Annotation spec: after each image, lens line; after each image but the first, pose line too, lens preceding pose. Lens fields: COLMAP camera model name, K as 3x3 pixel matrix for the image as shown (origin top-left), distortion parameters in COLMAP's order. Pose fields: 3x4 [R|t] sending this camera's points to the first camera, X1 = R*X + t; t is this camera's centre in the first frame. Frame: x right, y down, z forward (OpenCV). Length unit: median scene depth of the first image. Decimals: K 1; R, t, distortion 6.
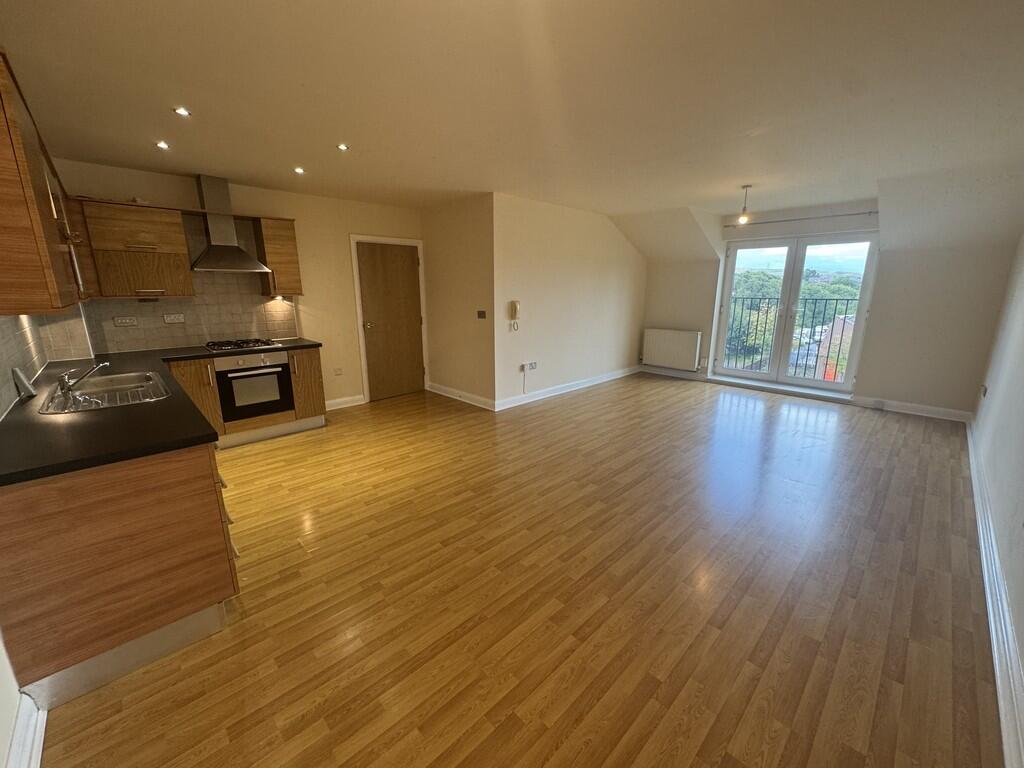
lens RADIAL K [[409.0, 0, 513.6], [0, 409.0, 384.6], [0, 0, 1]] dist [-0.003025, 0.000501]
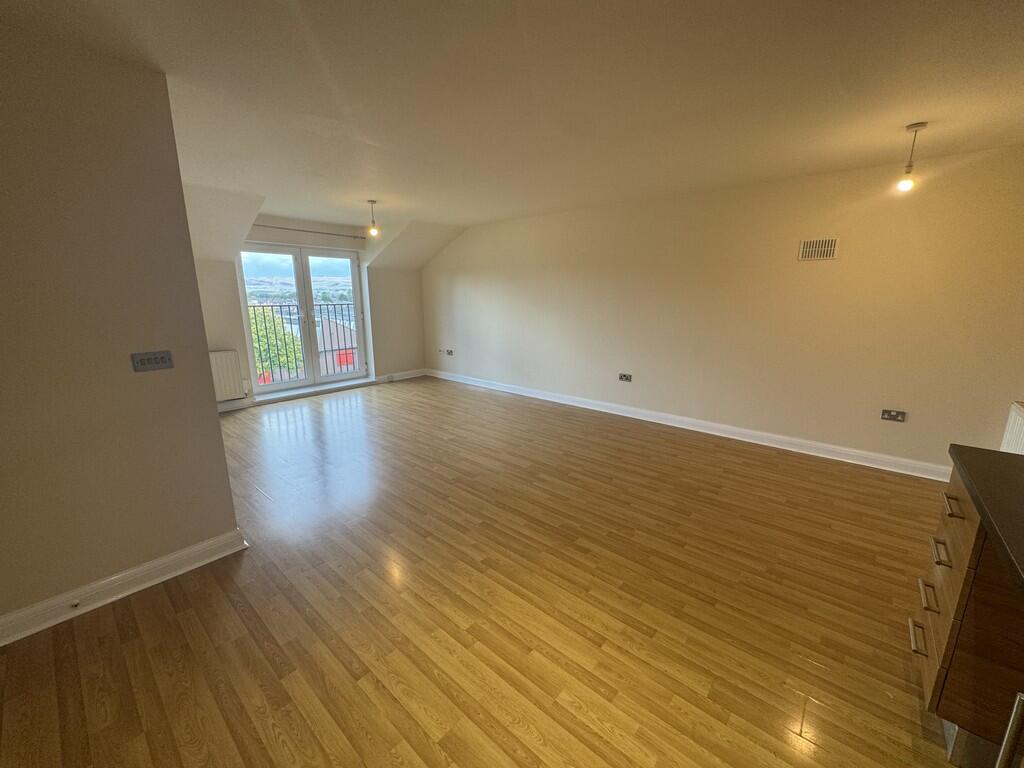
lens RADIAL K [[409.0, 0, 513.6], [0, 409.0, 382.8], [0, 0, 1]] dist [-0.003025, 0.000501]
pose [[-0.094226, -0.209715, 0.973212, -0.728617], [0.229099, 0.946757, 0.226195, -0.225409], [-0.968832, 0.244275, -0.041164, 0.949672]]
